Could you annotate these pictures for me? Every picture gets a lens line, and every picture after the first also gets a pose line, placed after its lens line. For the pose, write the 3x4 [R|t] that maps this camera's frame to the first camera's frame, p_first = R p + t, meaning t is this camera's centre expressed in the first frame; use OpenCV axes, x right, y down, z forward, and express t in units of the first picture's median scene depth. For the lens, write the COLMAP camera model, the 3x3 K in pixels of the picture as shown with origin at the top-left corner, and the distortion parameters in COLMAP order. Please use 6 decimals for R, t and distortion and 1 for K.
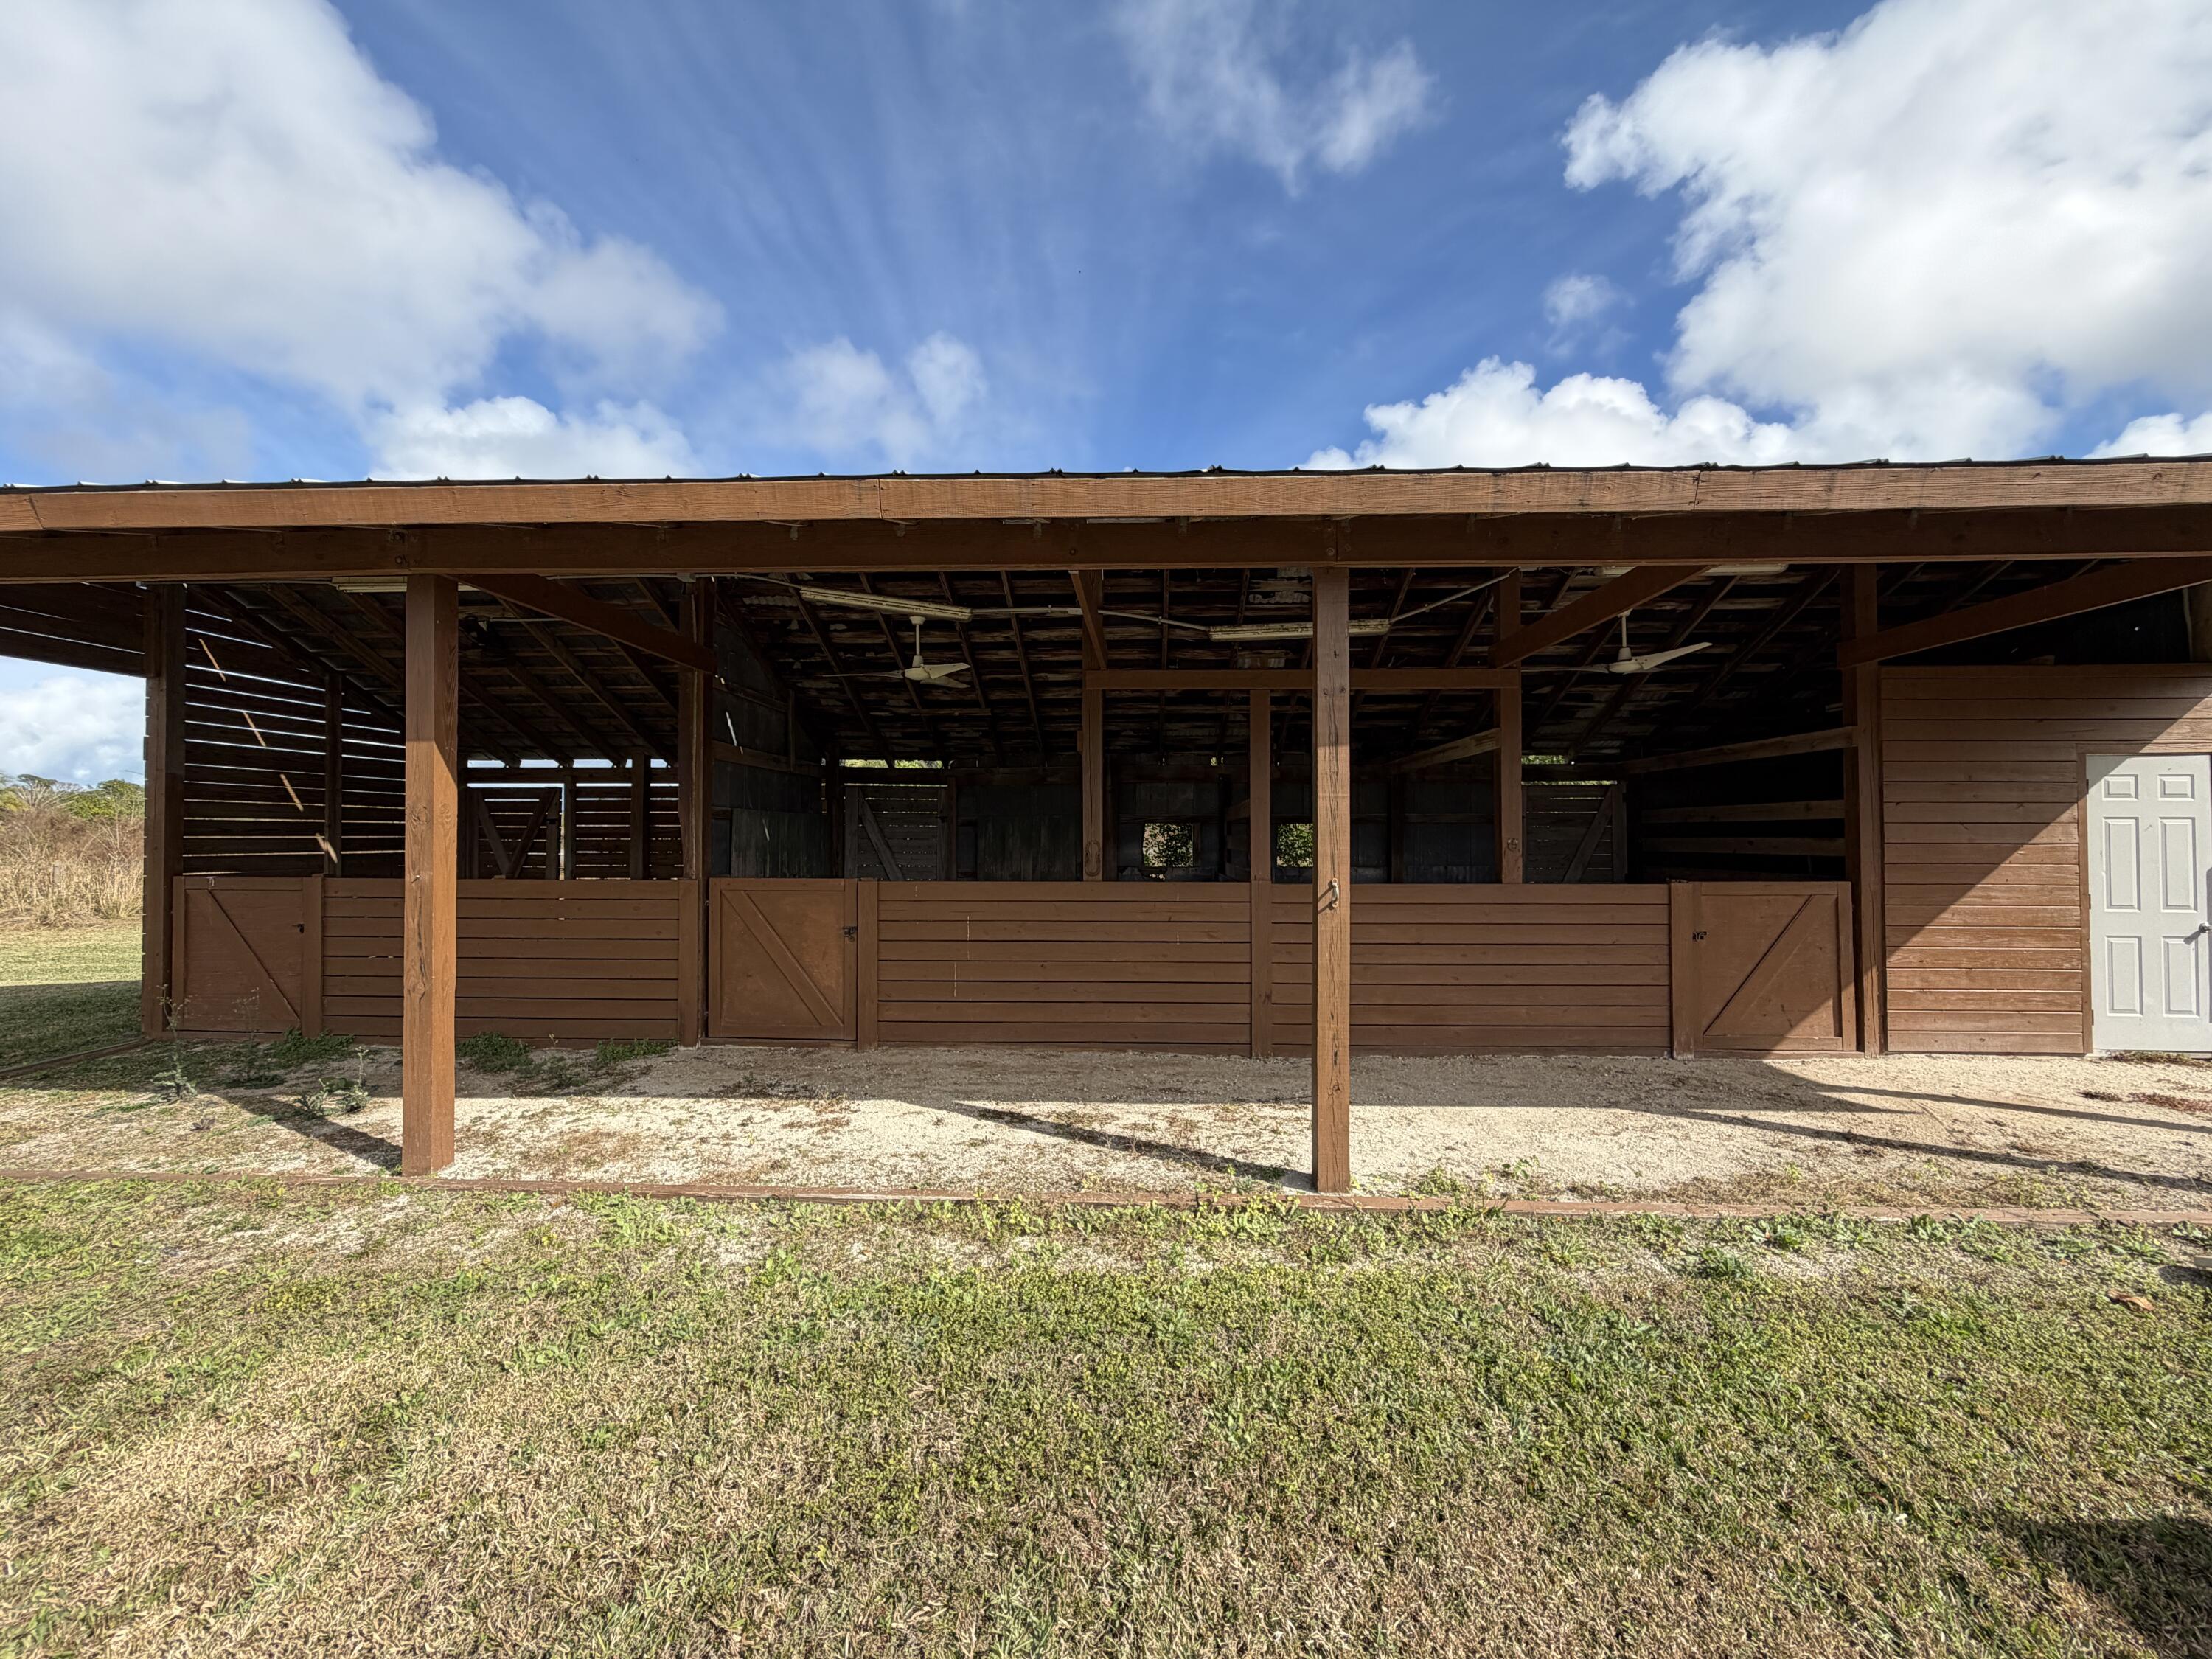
lens RADIAL K [[895.7, 0, 1106.0], [0, 895.7, 829.5], [0, 0, 1]] dist [0.000238, -0.000109]
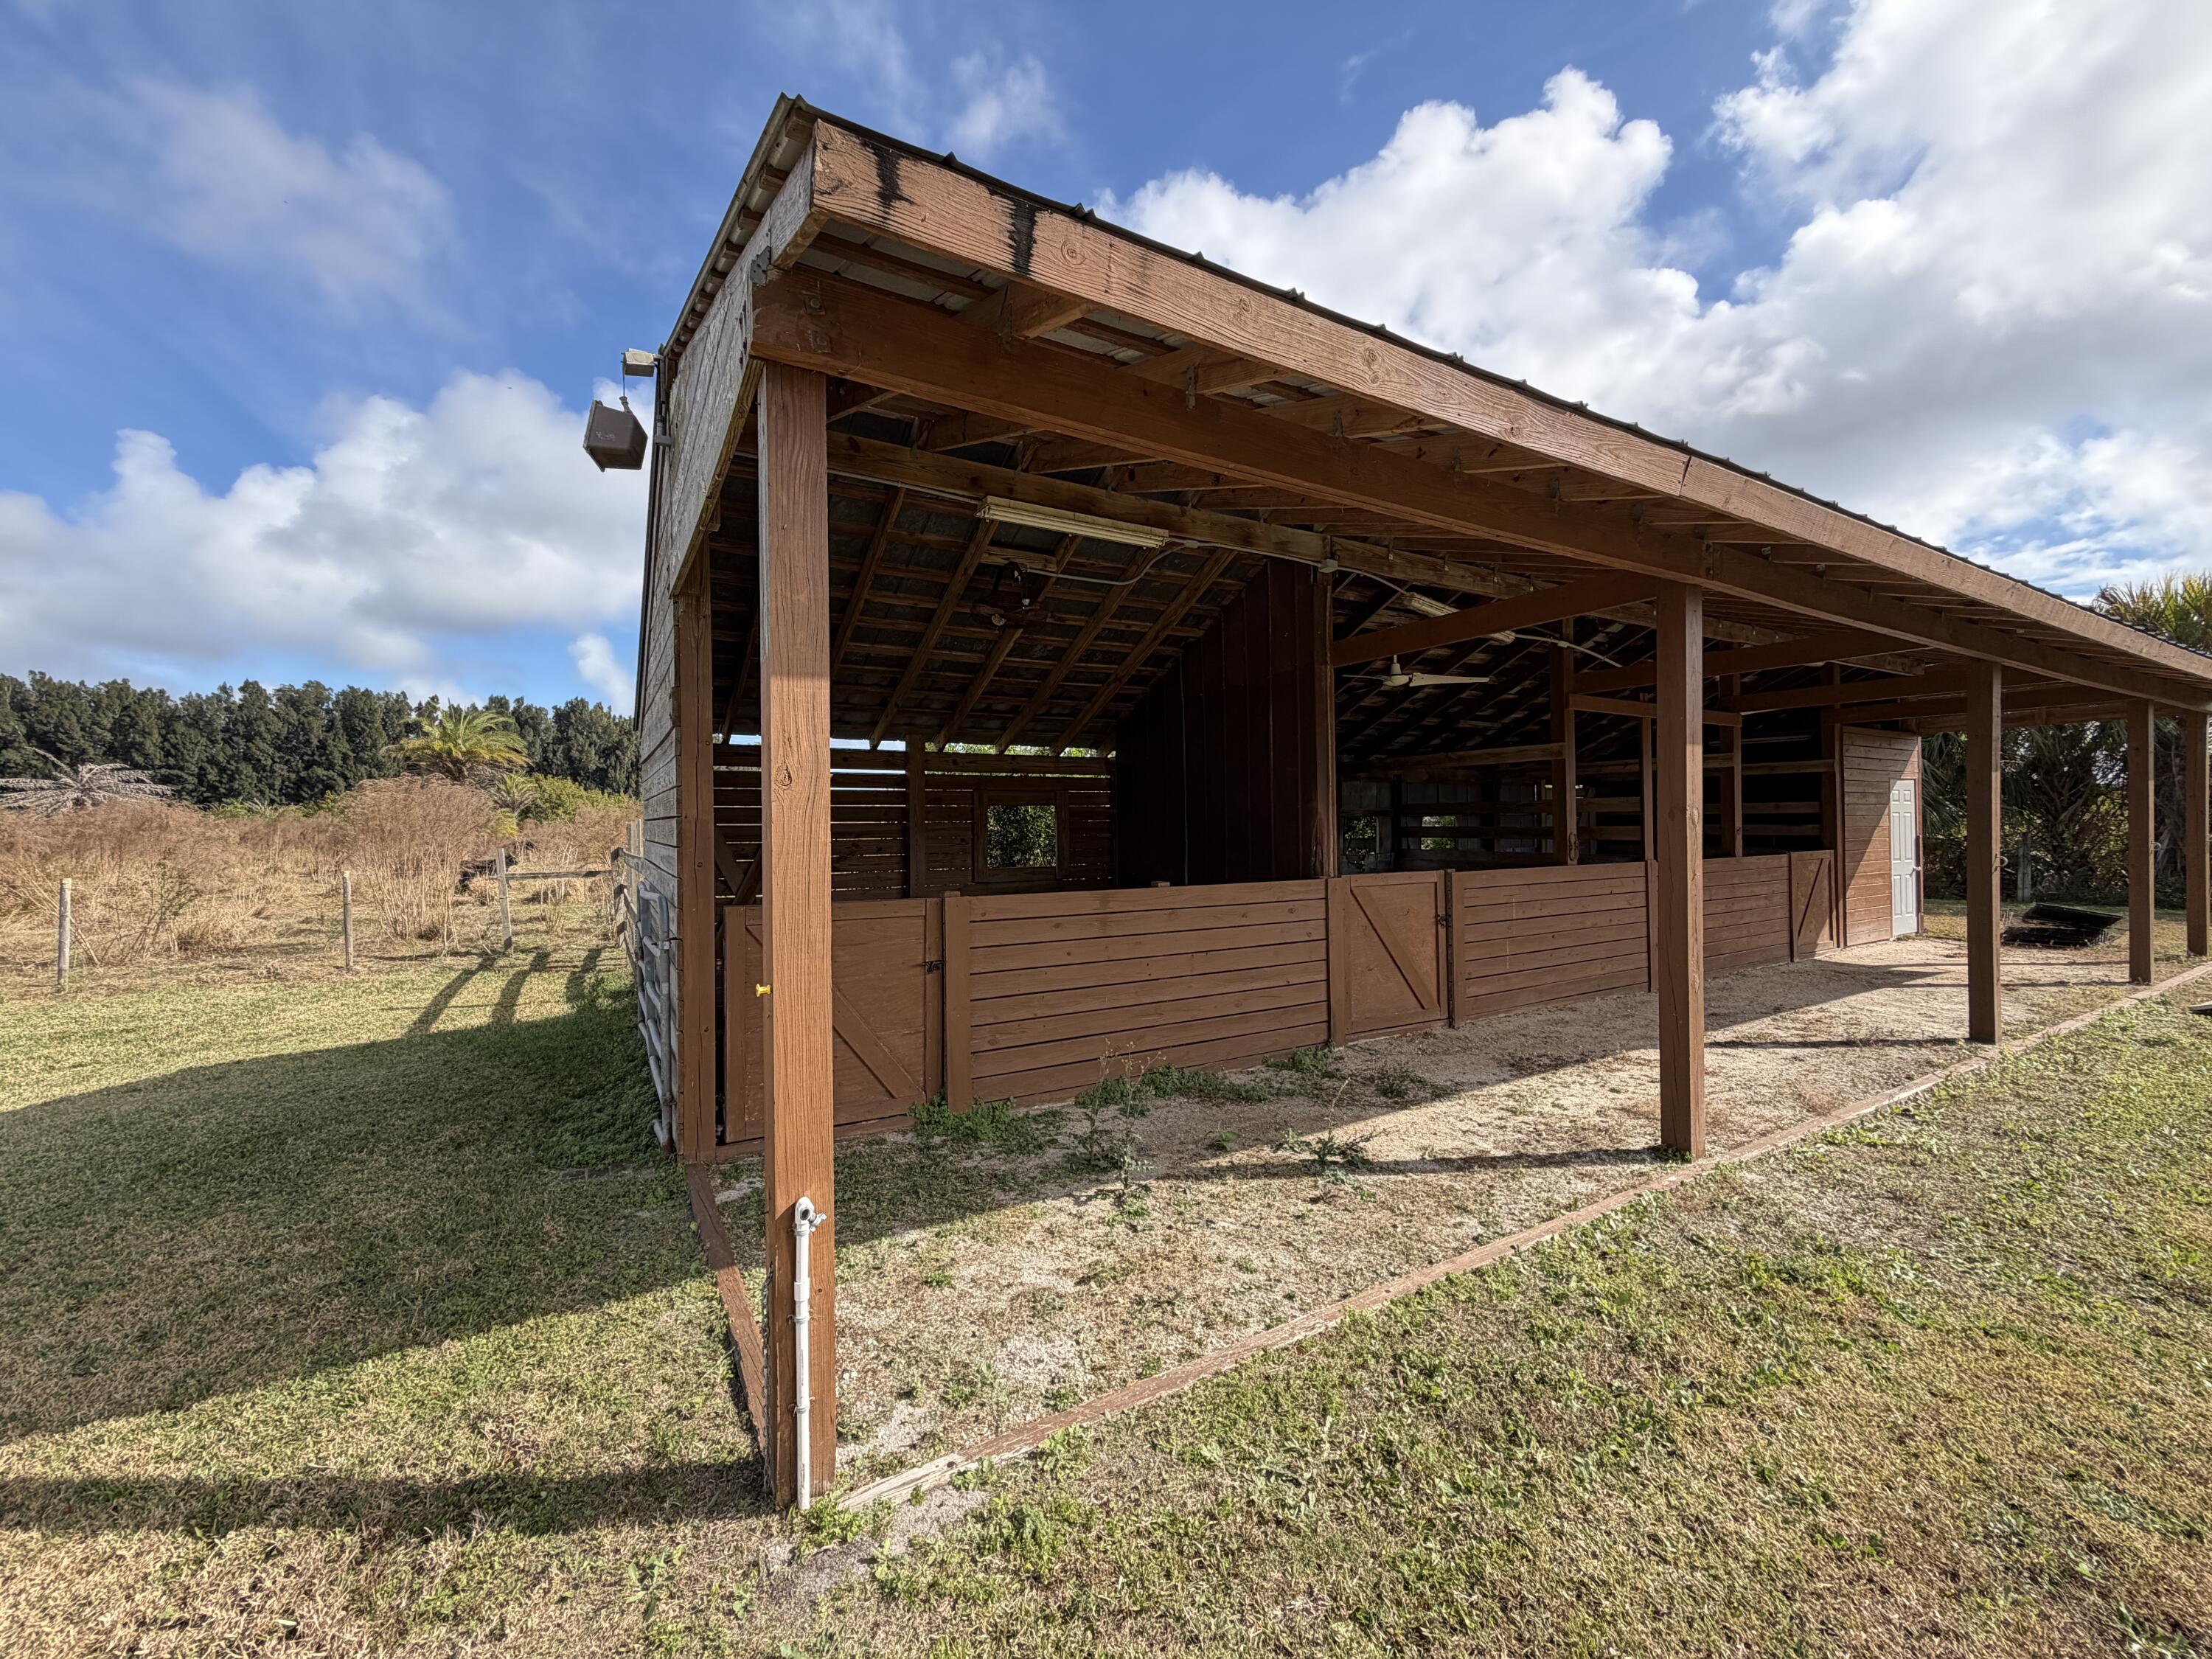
lens RADIAL K [[905.9, 0, 1208.2], [0, 905.9, 836.7], [0, 0, 1]] dist [0.001452, 0.000061]
pose [[0.806565, -0.012424, 0.591014, -1.234108], [0.005501, 0.999894, 0.013512, 0.002881], [-0.591119, -0.007647, 0.806548, 0.335997]]
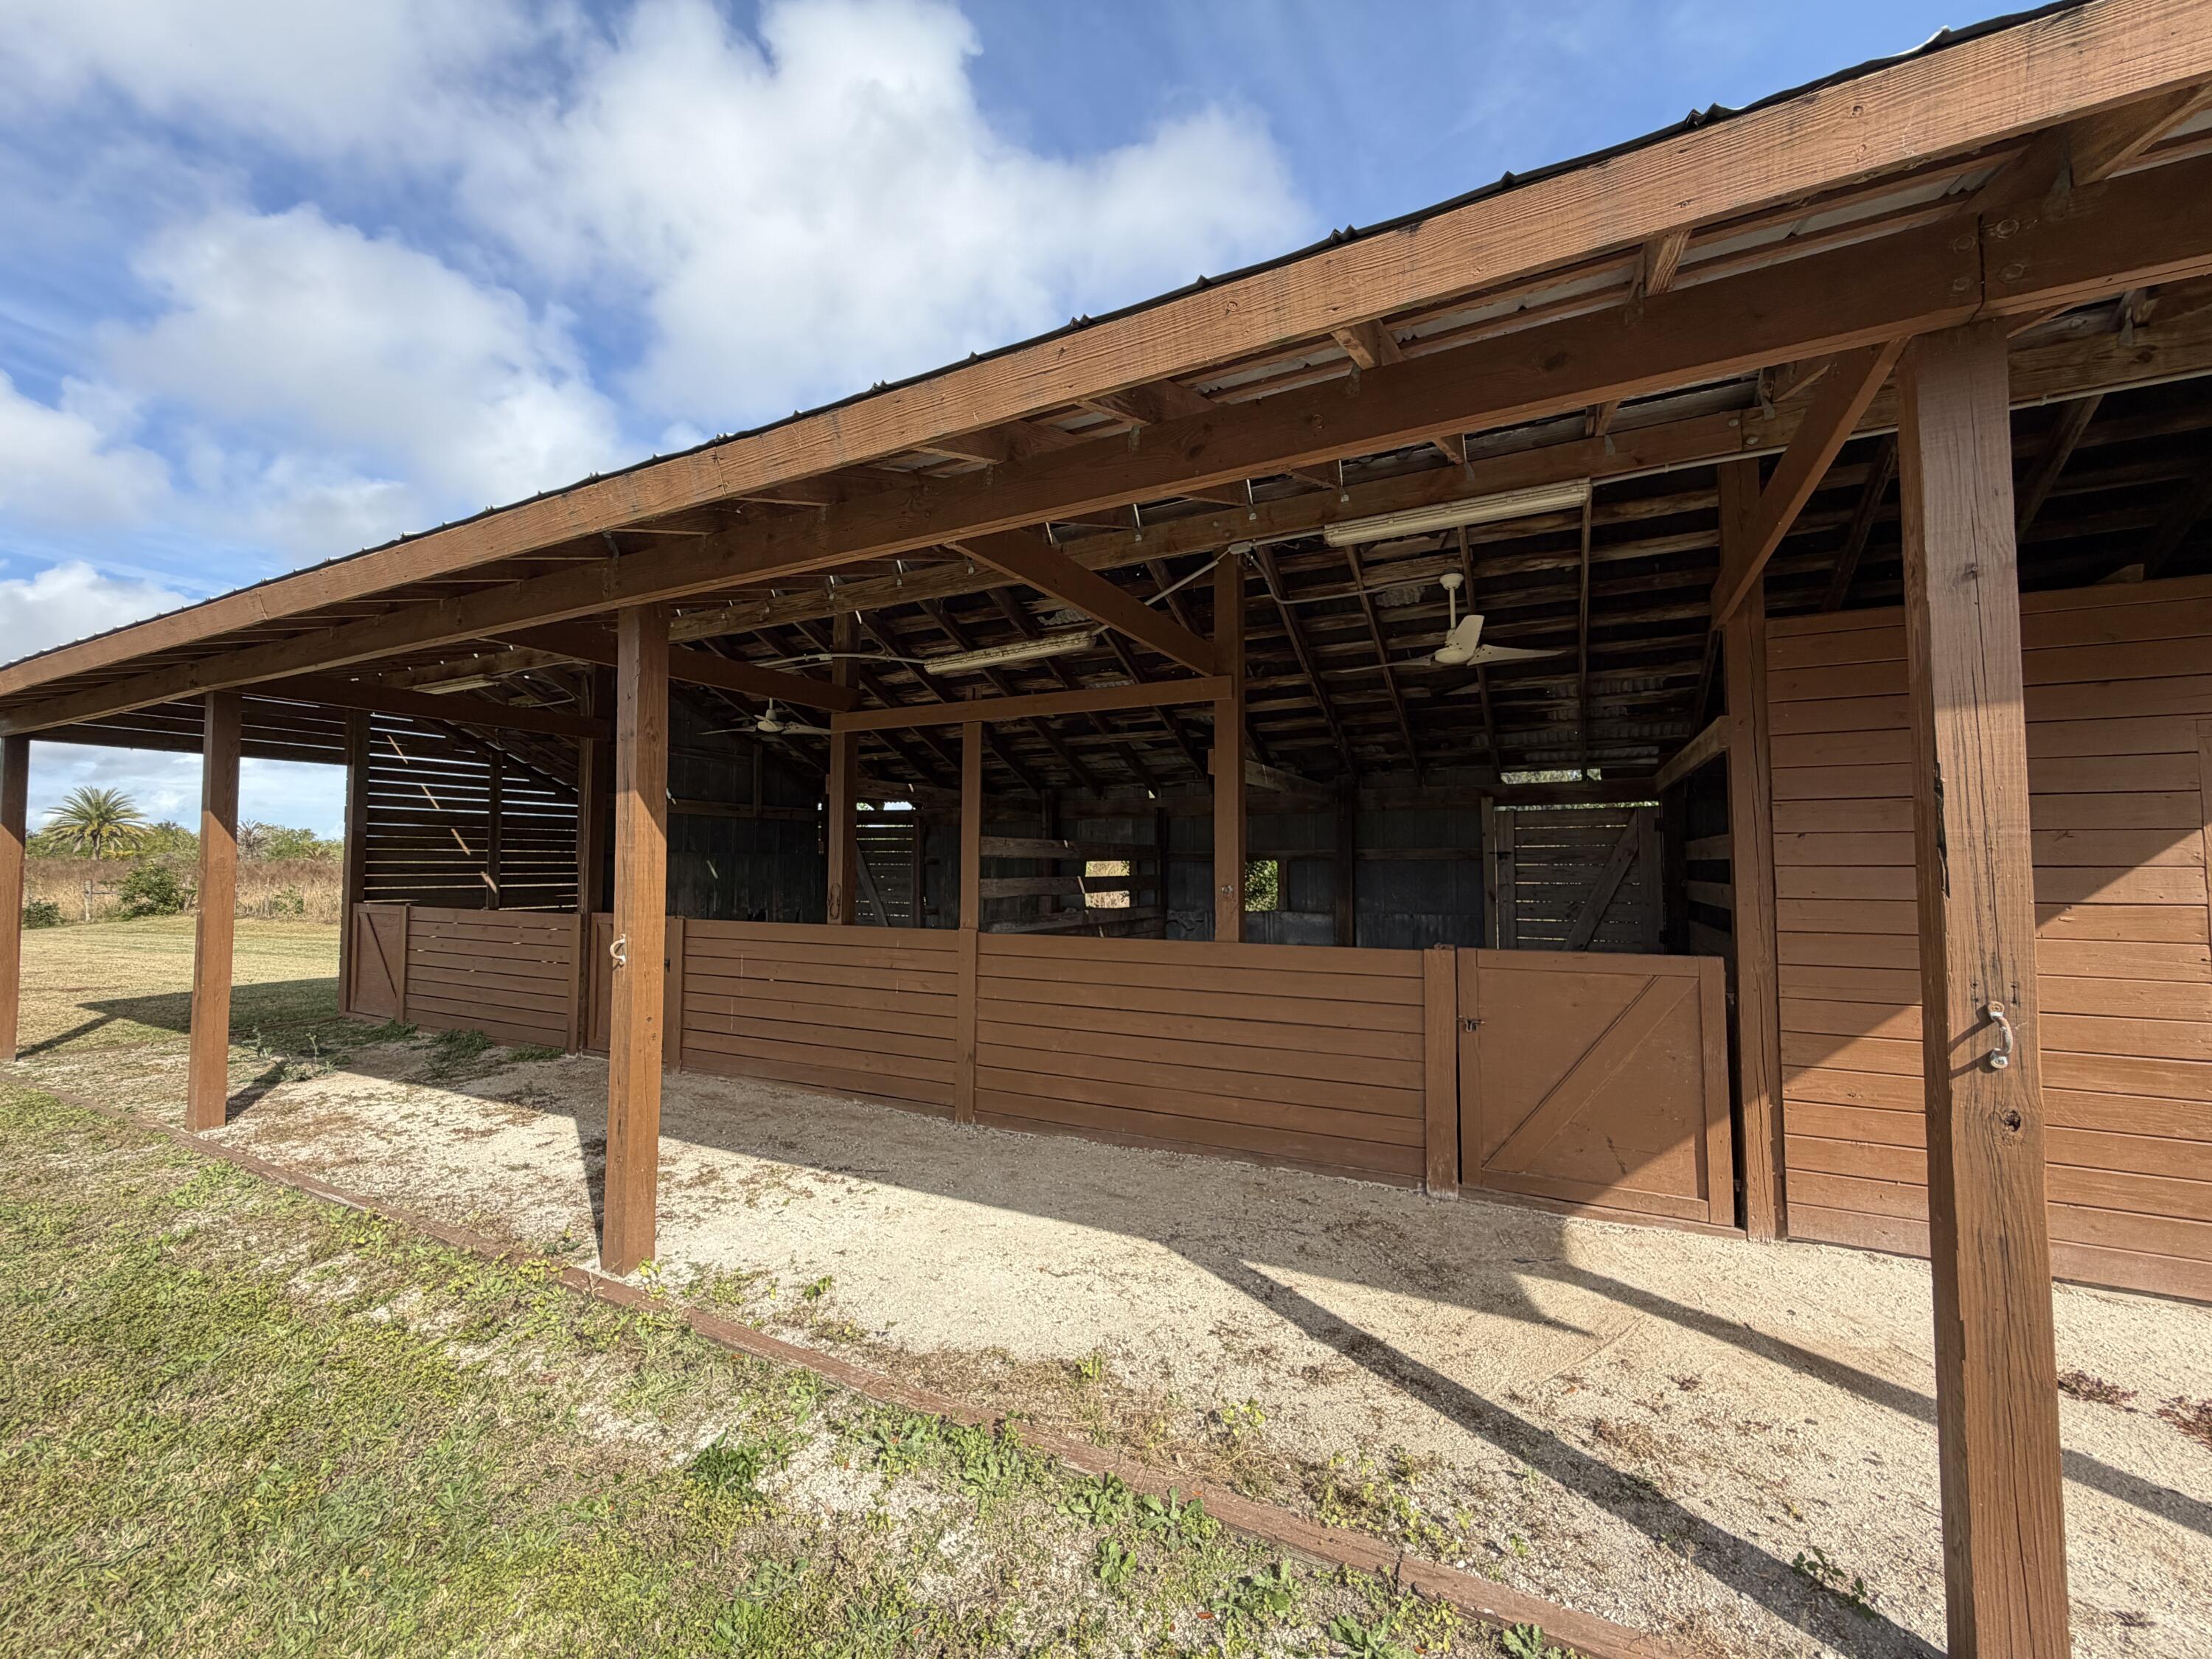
lens RADIAL K [[895.7, 0, 1106.0], [0, 895.7, 829.5], [0, 0, 1]] dist [0.000238, -0.000109]
pose [[0.904785, -0.017393, -0.425513, 0.703022], [0.003777, 0.999454, -0.032821, -0.014184], [0.425852, 0.028089, 0.904357, 0.227655]]
